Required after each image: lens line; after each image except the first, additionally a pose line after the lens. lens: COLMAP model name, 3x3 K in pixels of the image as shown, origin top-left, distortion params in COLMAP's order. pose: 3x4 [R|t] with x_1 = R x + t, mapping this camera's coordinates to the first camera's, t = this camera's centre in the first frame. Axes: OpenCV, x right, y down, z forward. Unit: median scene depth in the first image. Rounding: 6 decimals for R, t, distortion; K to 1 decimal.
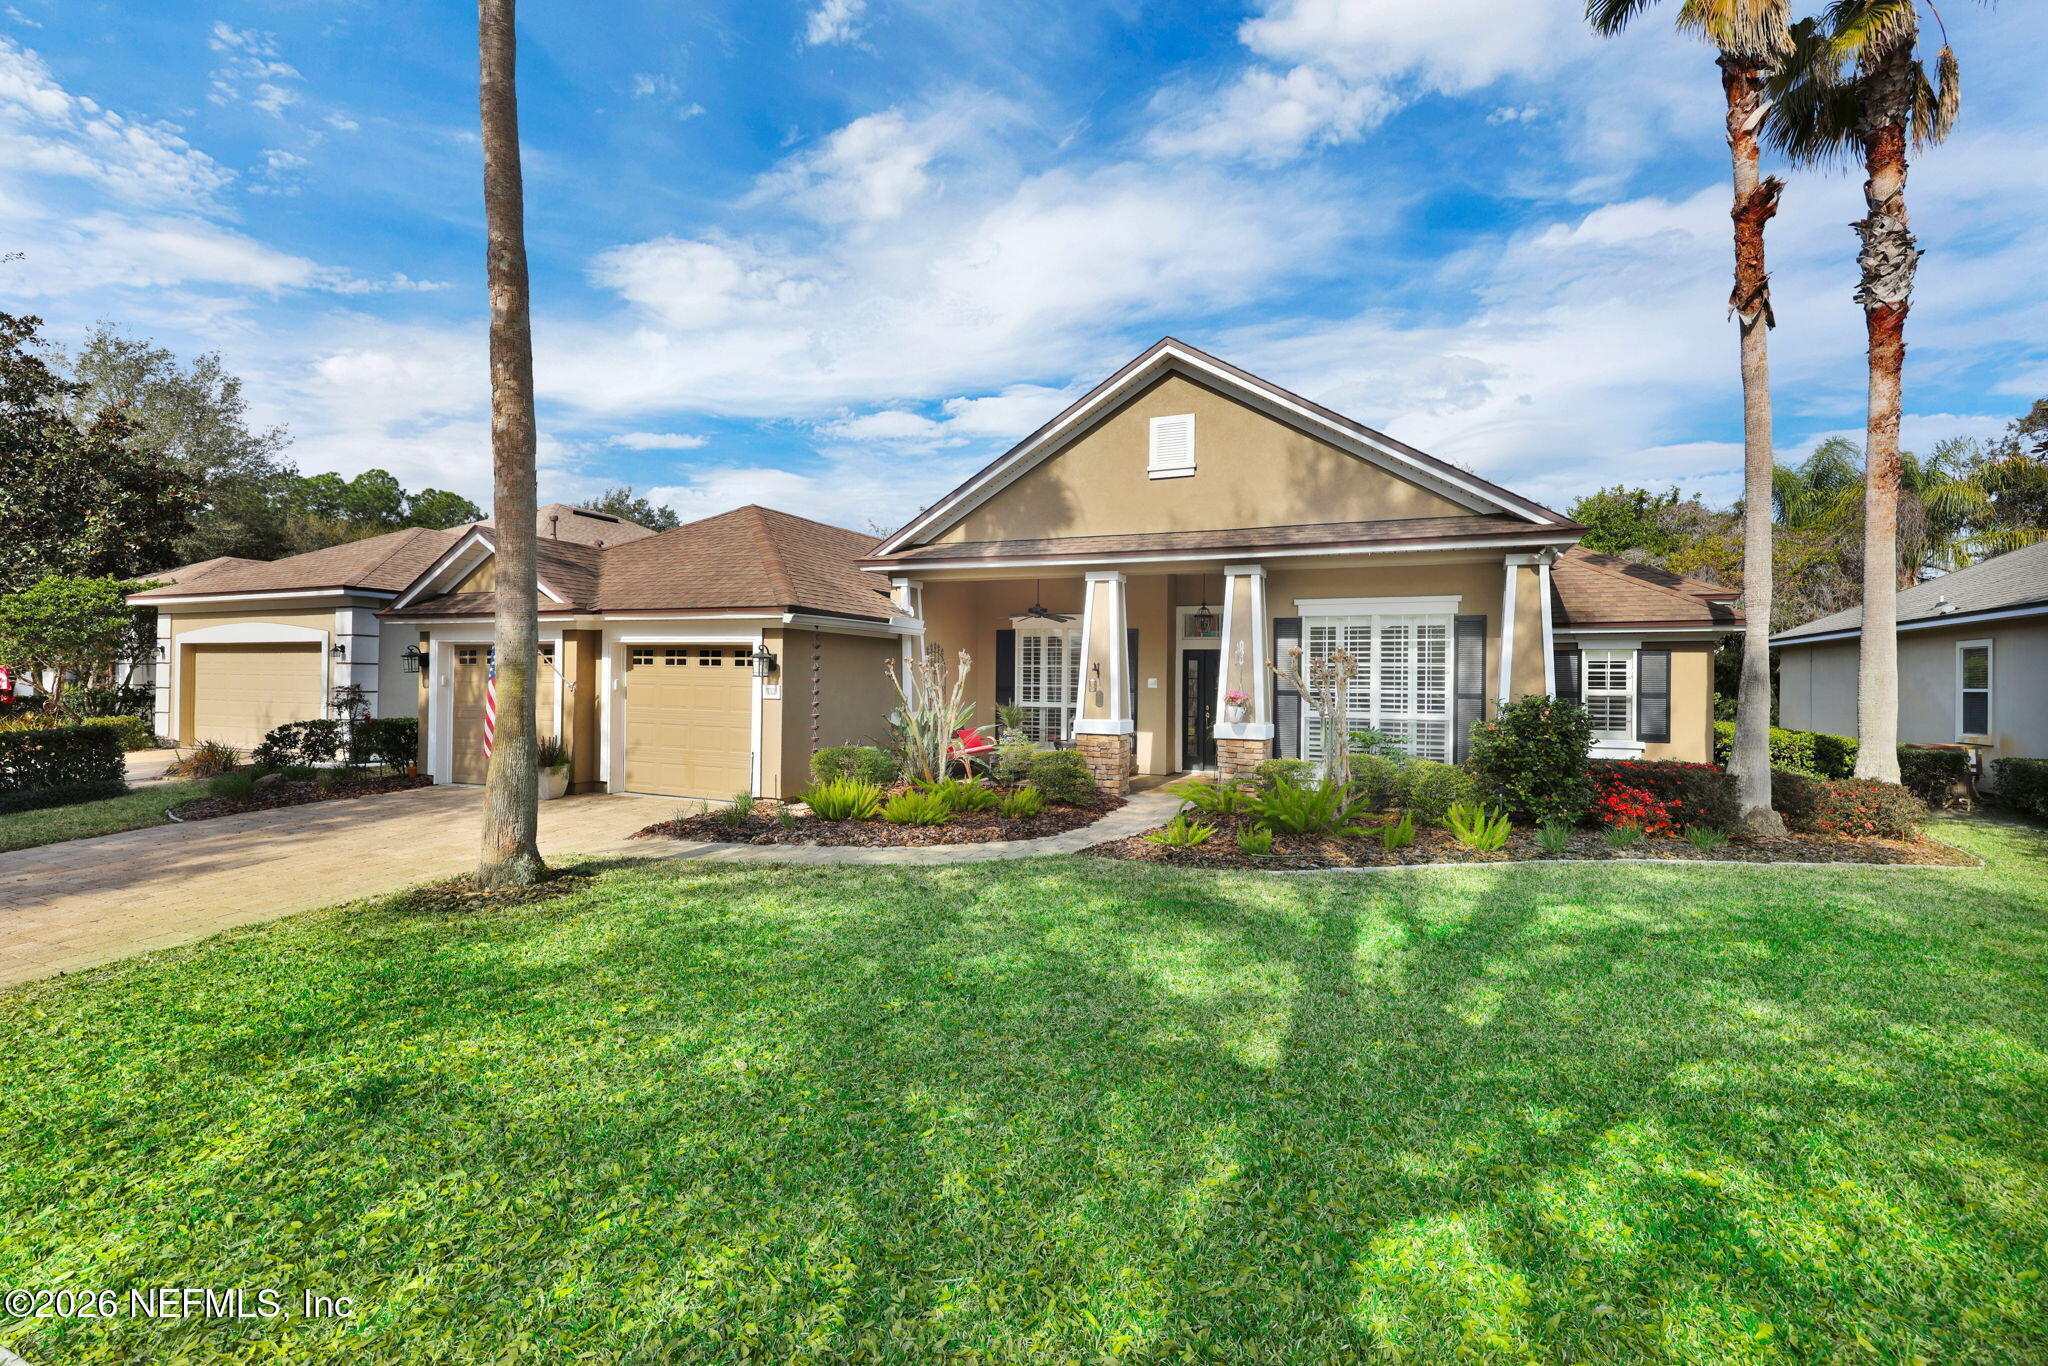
lens RADIAL K [[921.0, 0, 1021.7], [0, 921.0, 660.0], [0, 0, 1]] dist [0.001818, -0.000256]
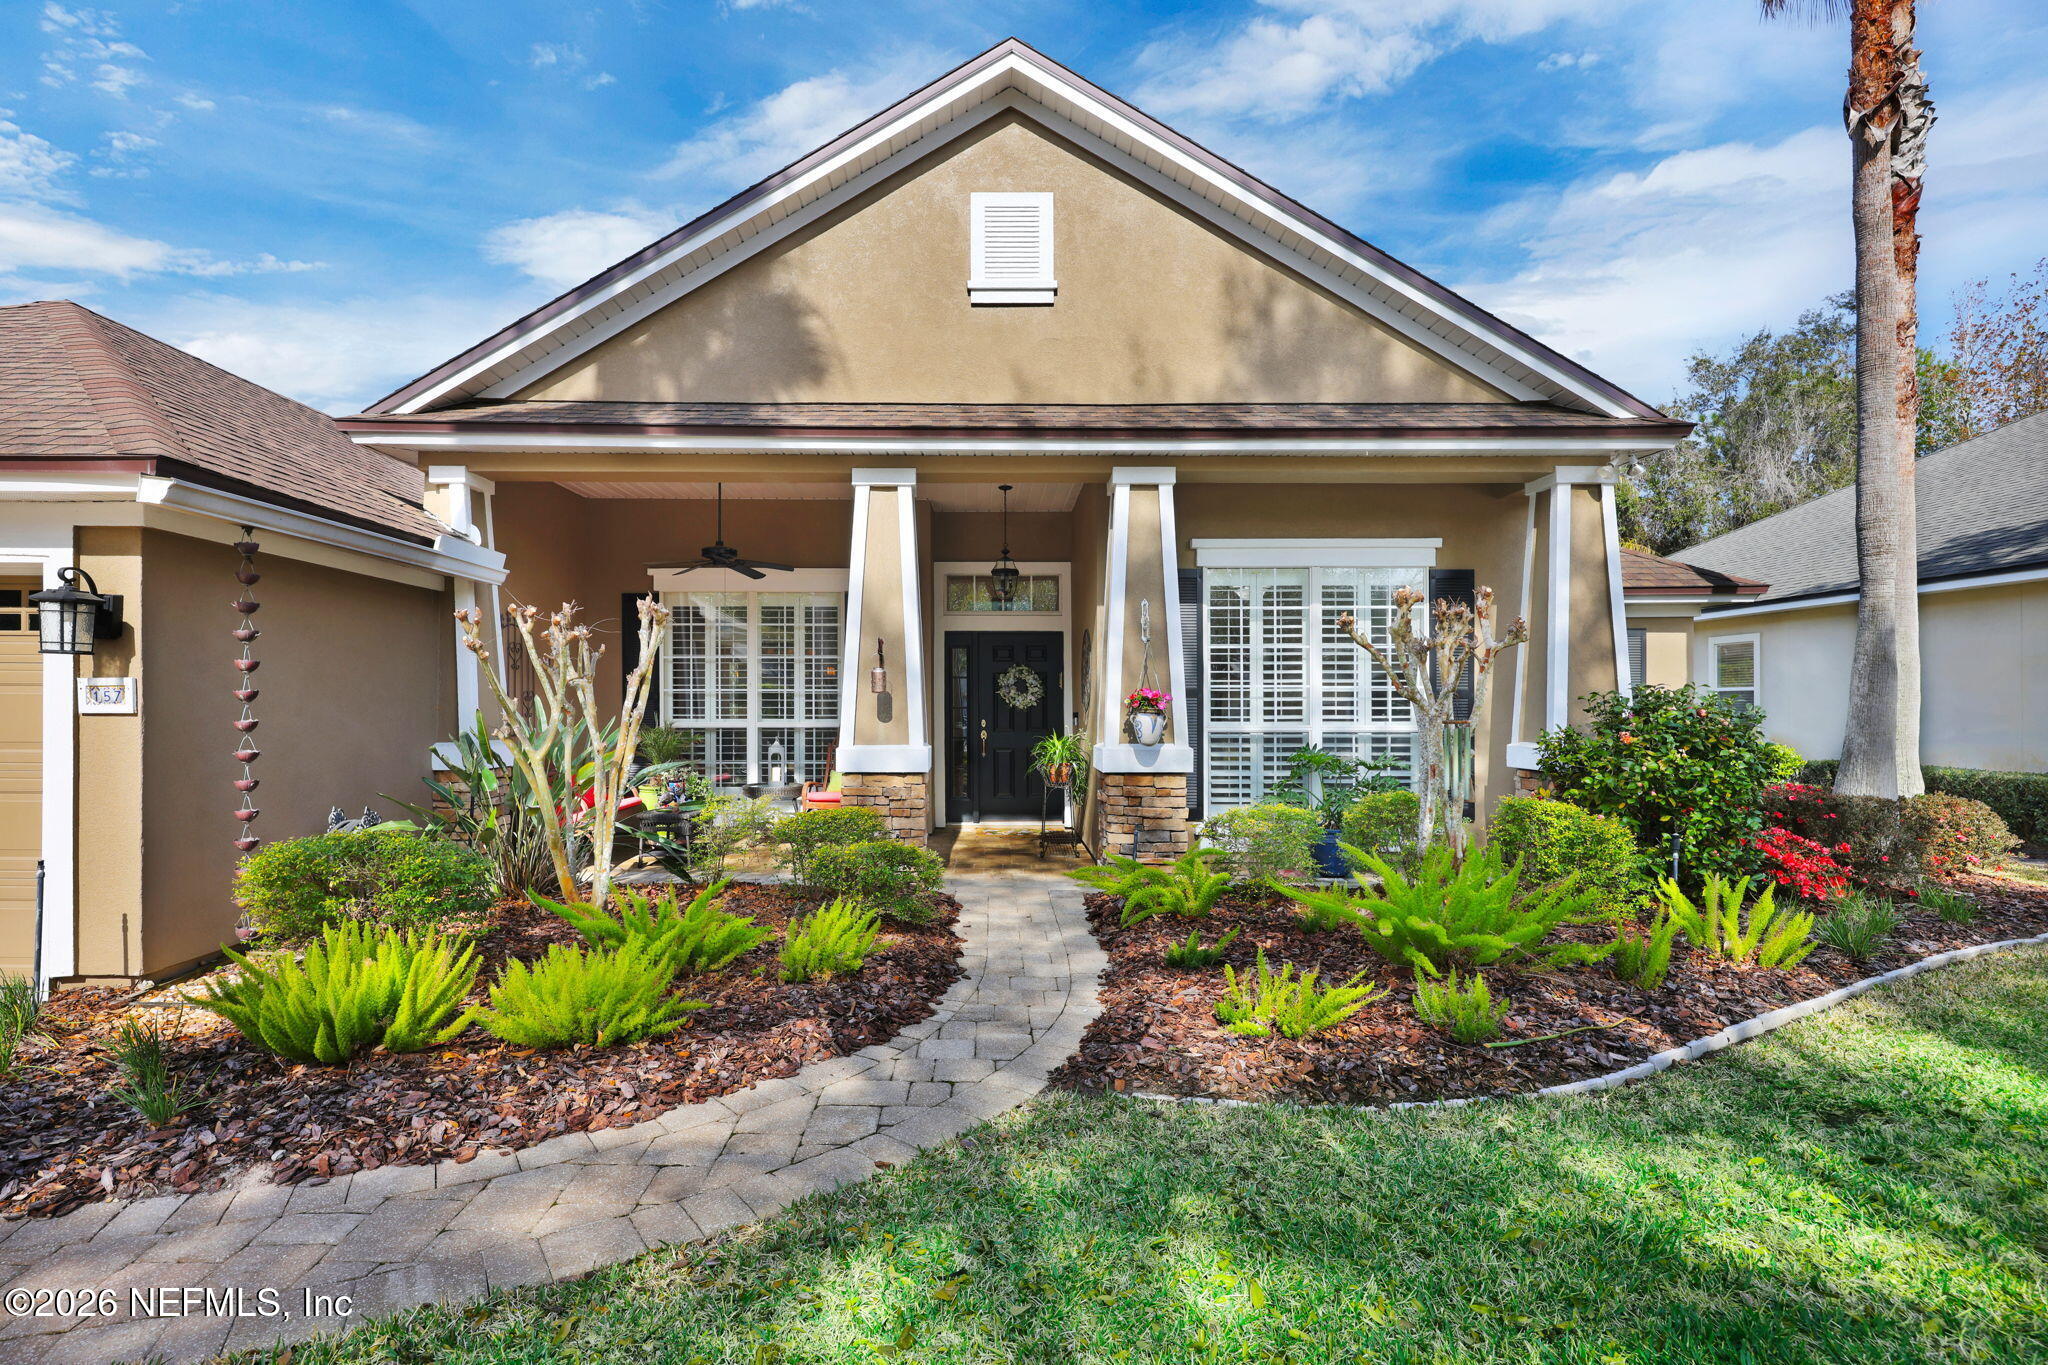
lens RADIAL K [[1037.6, 0, 983.6], [0, 1037.6, 698.5], [0, 0, 1]] dist [0.000215, 0.000155]
pose [[0.916814, -0.009446, 0.399203, -0.104710], [0.001220, 0.999782, 0.020854, 0.025443], [-0.399313, -0.018633, 0.916625, 0.436344]]
